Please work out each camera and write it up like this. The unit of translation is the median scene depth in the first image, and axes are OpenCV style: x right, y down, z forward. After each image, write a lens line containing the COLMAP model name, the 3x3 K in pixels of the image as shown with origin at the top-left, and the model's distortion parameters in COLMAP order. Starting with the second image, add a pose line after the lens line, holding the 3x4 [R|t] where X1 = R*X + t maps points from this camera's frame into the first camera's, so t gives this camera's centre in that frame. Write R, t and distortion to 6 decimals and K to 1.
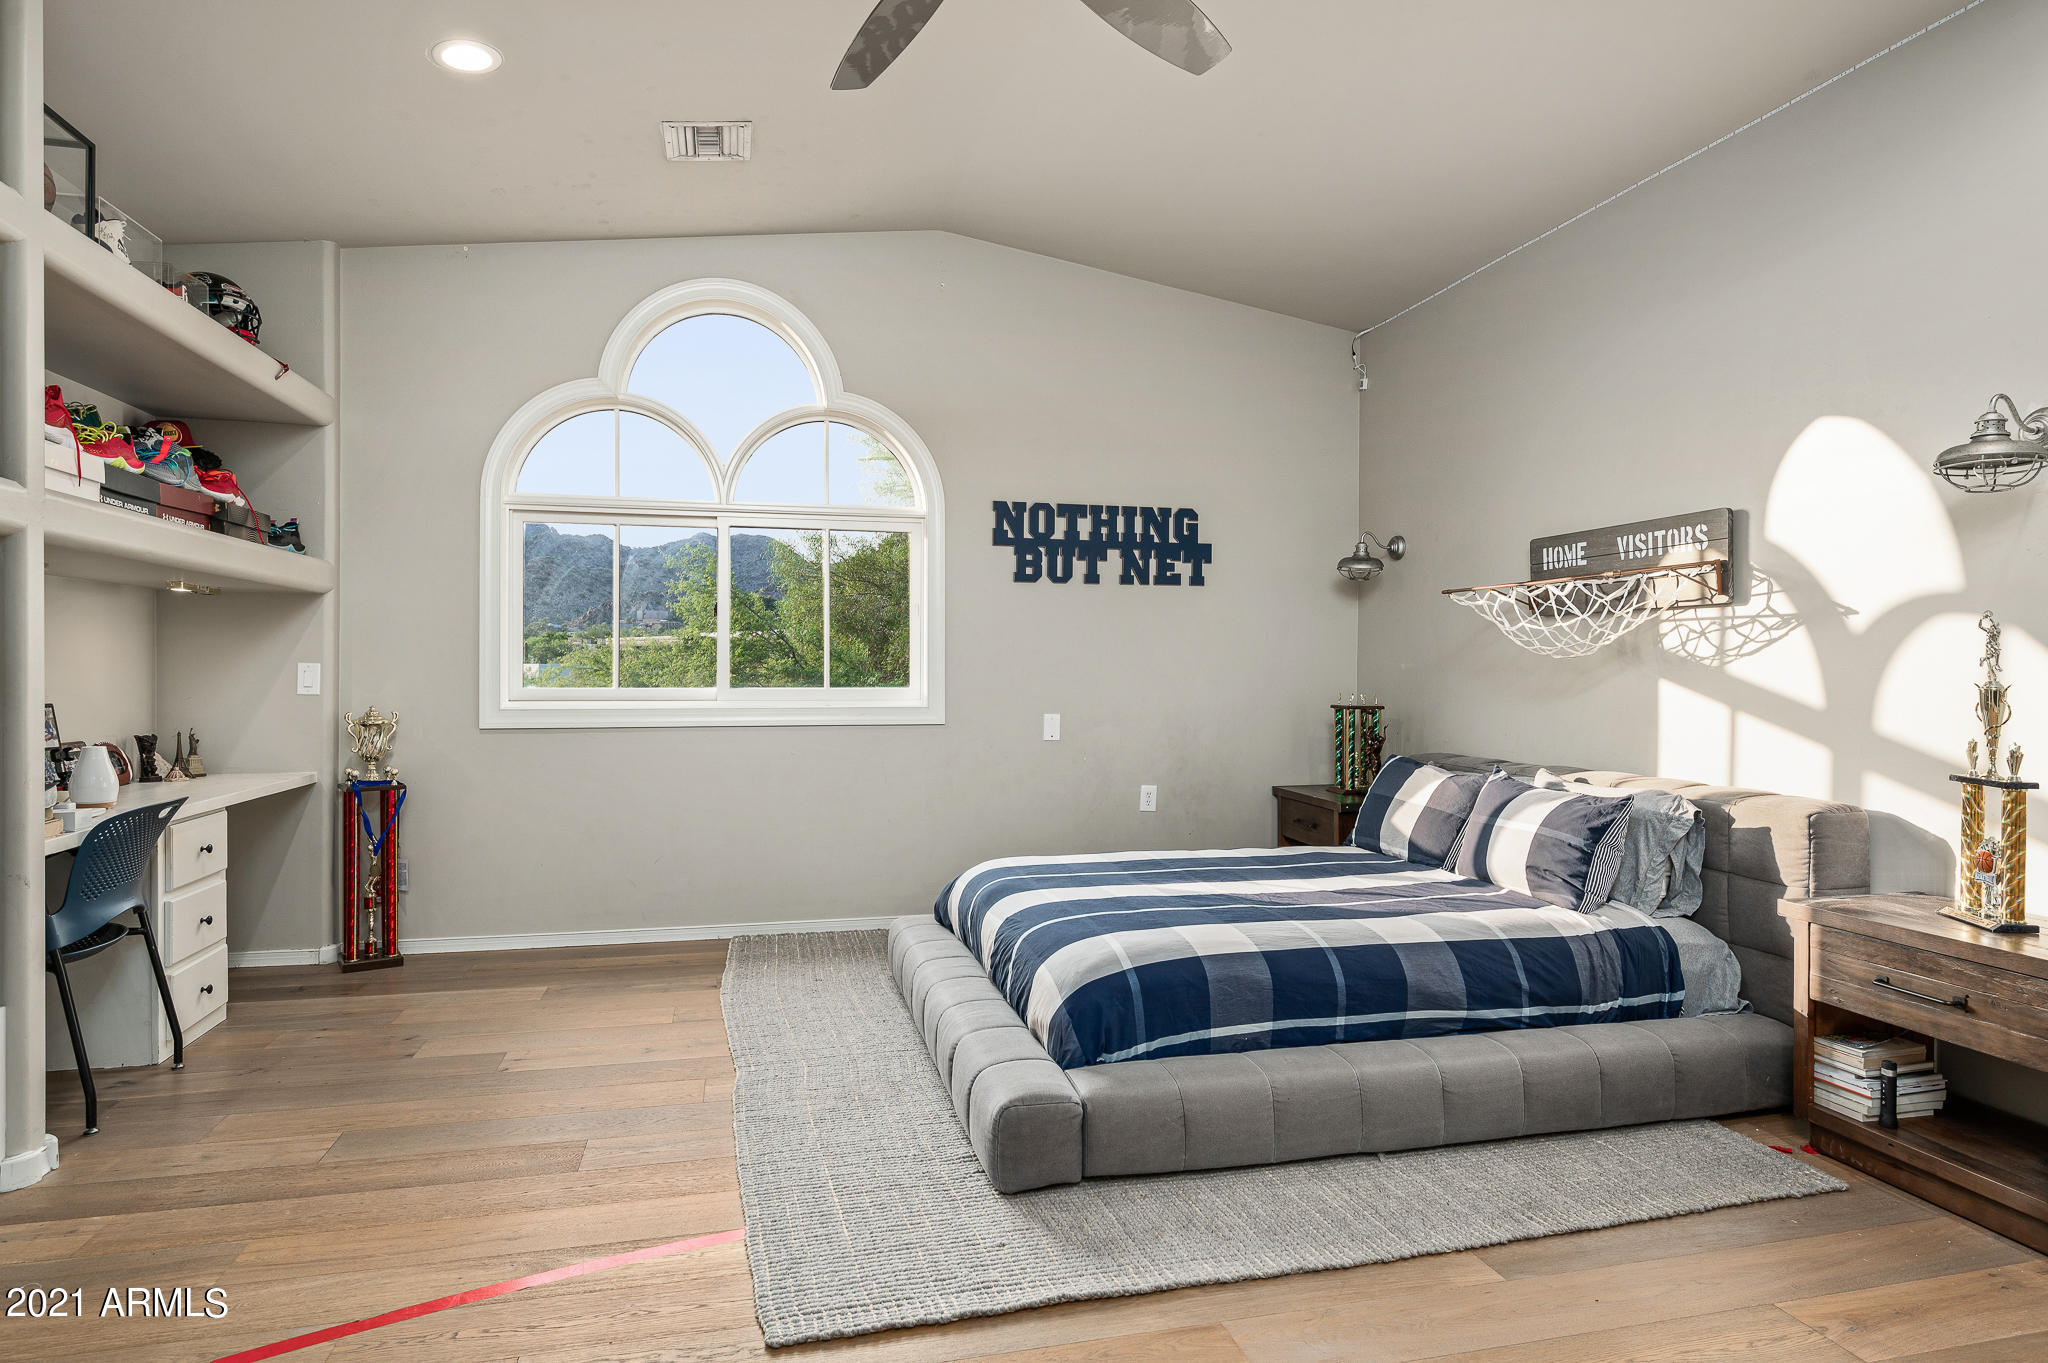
lens RADIAL K [[1181.0, 0, 1024.0], [0, 1181.0, 681.5], [0, 0, 1]] dist [-0.000951, -0.000468]
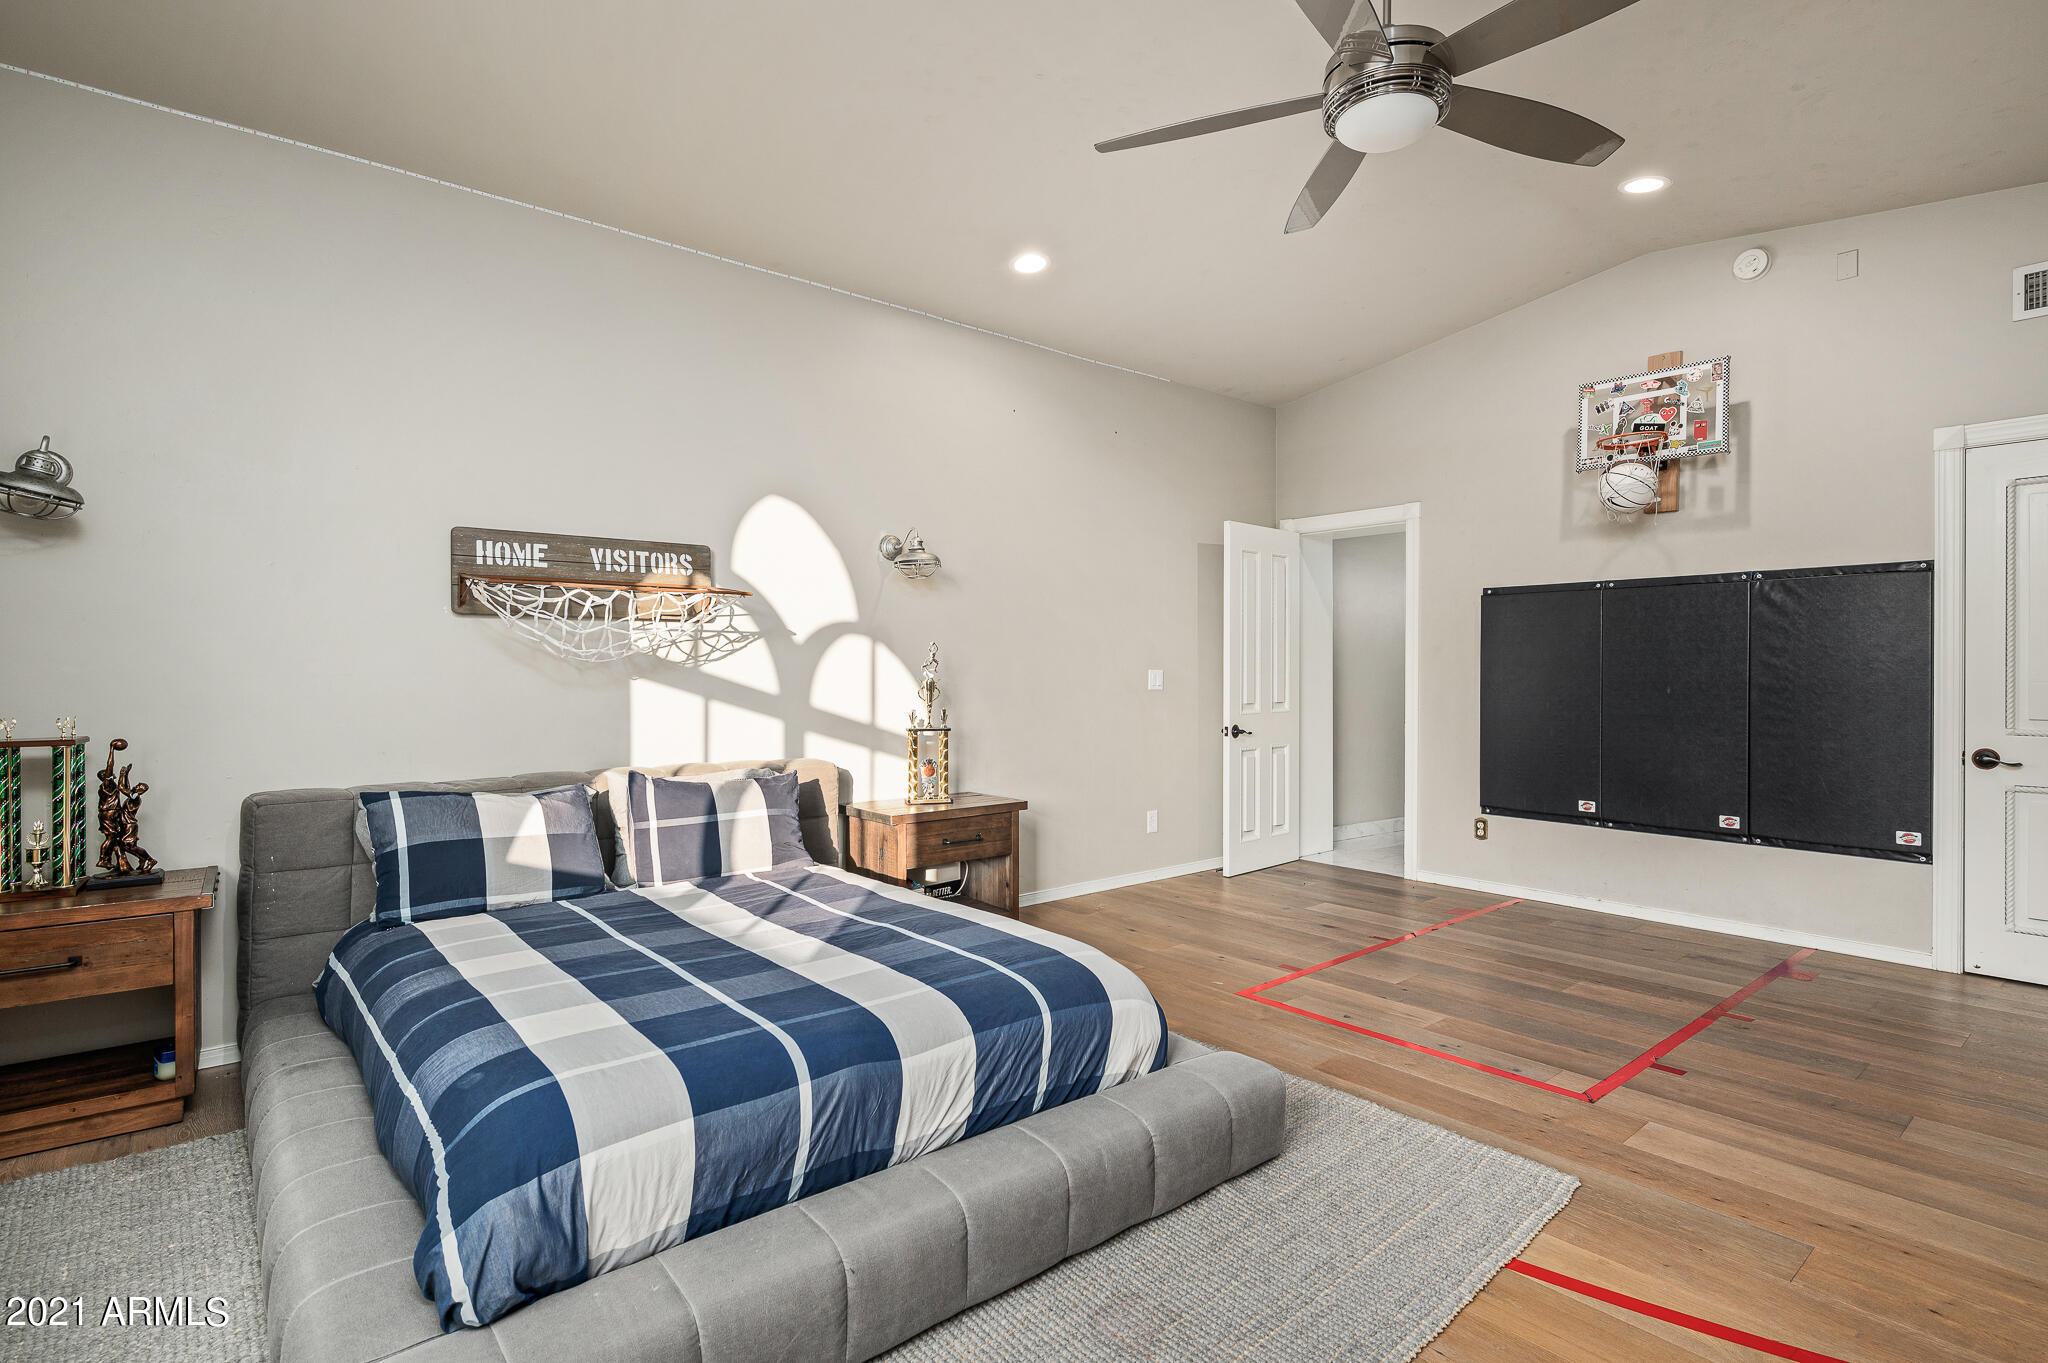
lens RADIAL K [[1022.5, 0, 1024.0], [0, 1022.5, 681.5], [0, 0, 1]] dist [0.000277, 0.000295]
pose [[-0.428887, -0.013394, 0.903259, -0.543570], [0.008191, 0.999791, 0.018715, -0.016974], [-0.903321, 0.015425, -0.428688, 1.131766]]
